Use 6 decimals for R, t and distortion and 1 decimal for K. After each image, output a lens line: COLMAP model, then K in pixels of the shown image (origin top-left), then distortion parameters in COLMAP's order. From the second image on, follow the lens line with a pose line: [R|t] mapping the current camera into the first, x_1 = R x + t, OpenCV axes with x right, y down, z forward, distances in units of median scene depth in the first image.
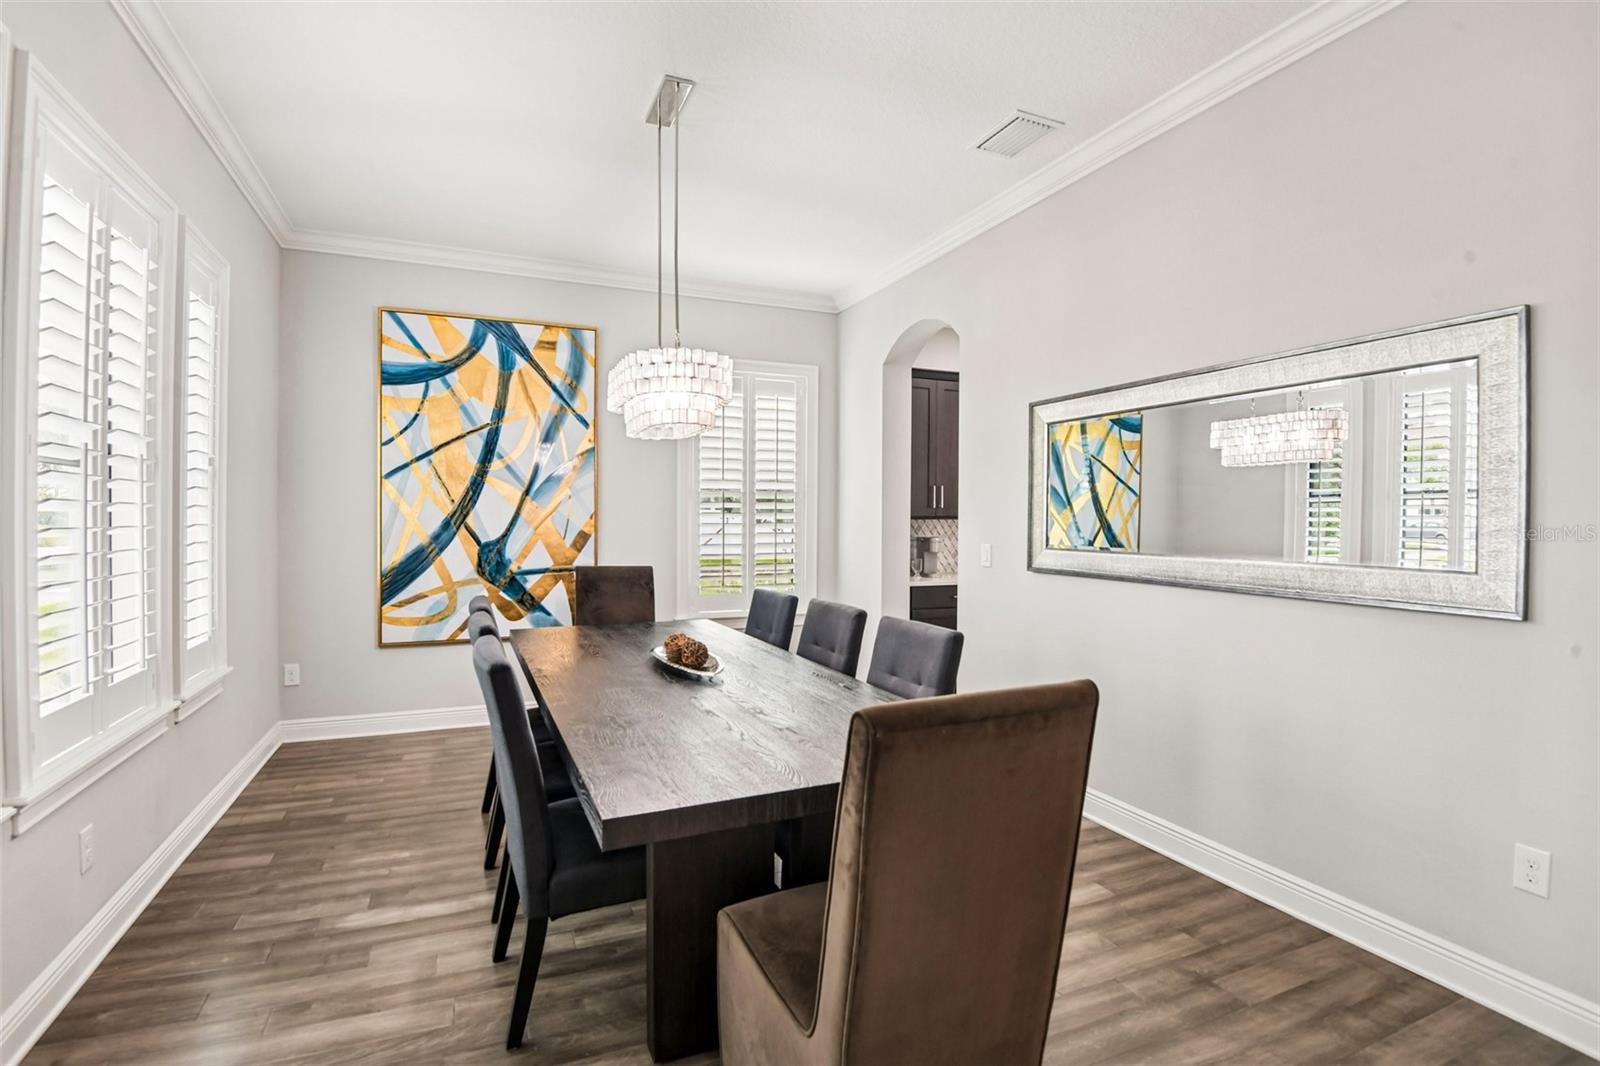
lens RADIAL K [[754.3, 0, 803.6], [0, 754.3, 516.6], [0, 0, 1]] dist [-0.021587, -0.011167]
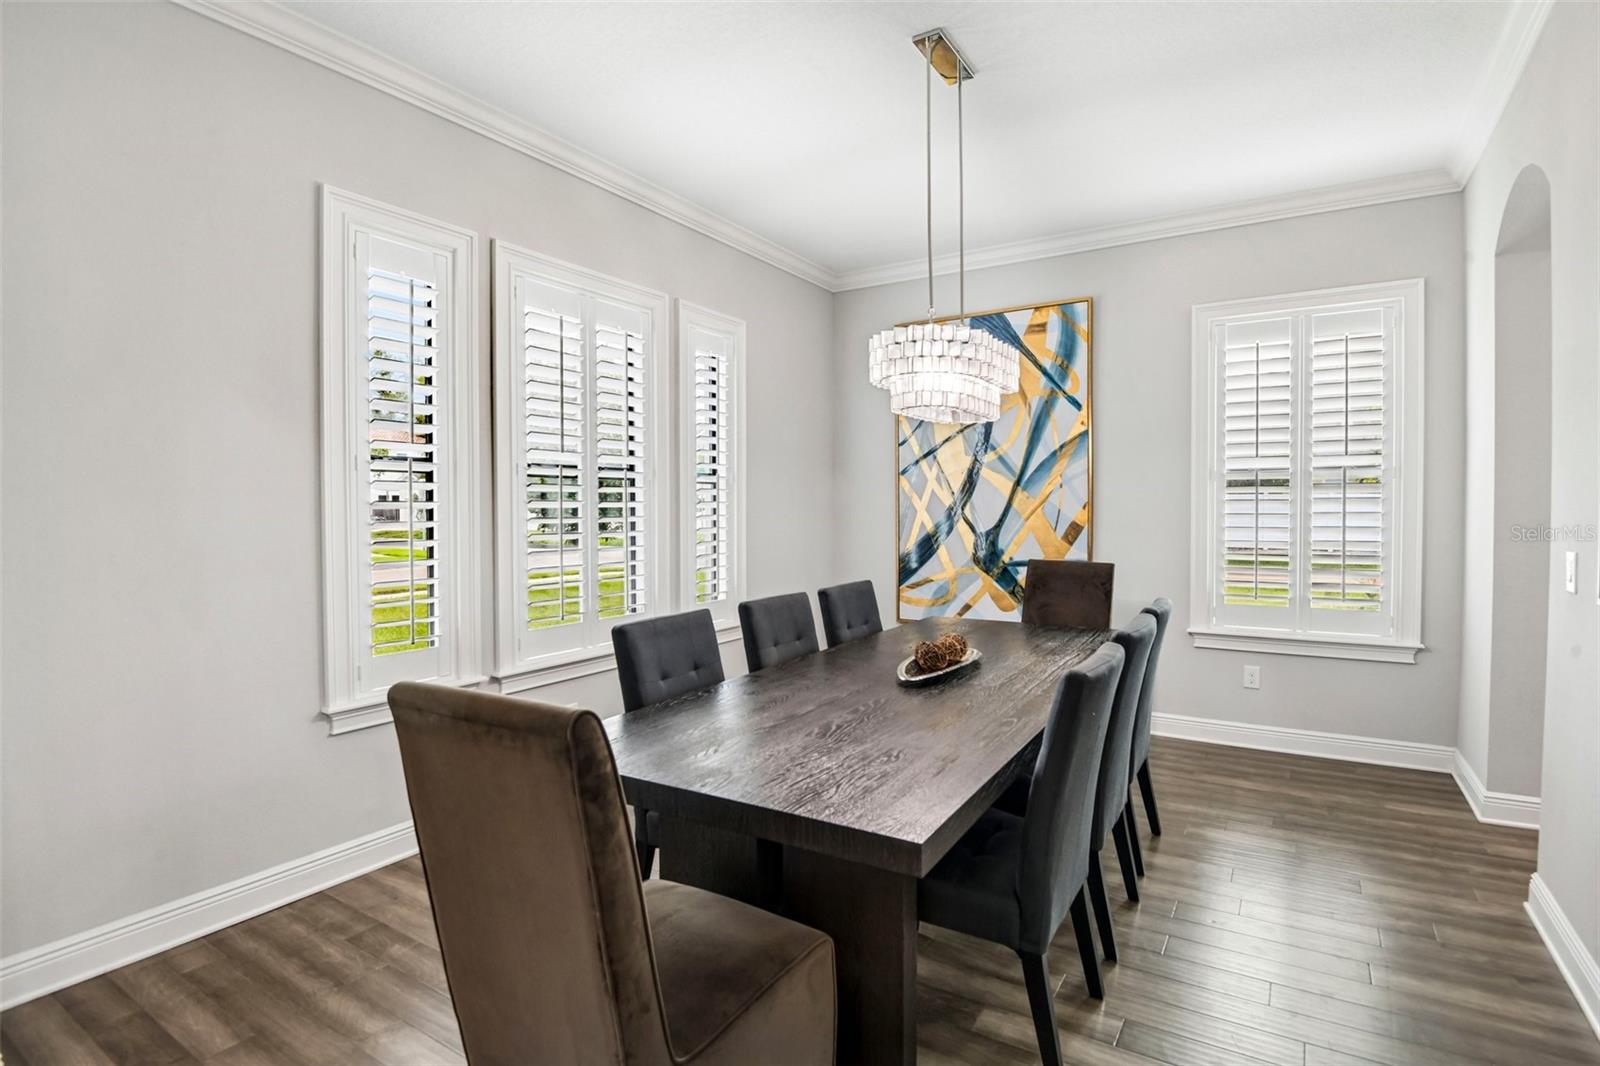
lens RADIAL K [[773.1, 0, 802.1], [0, 773.1, 526.7], [0, 0, 1]] dist [-0.041651, -0.000178]
pose [[0.566485, 0.012604, -0.823976, 0.301275], [0.010576, 0.999689, 0.022563, -0.000201], [0.824004, -0.021496, 0.566176, 0.194119]]
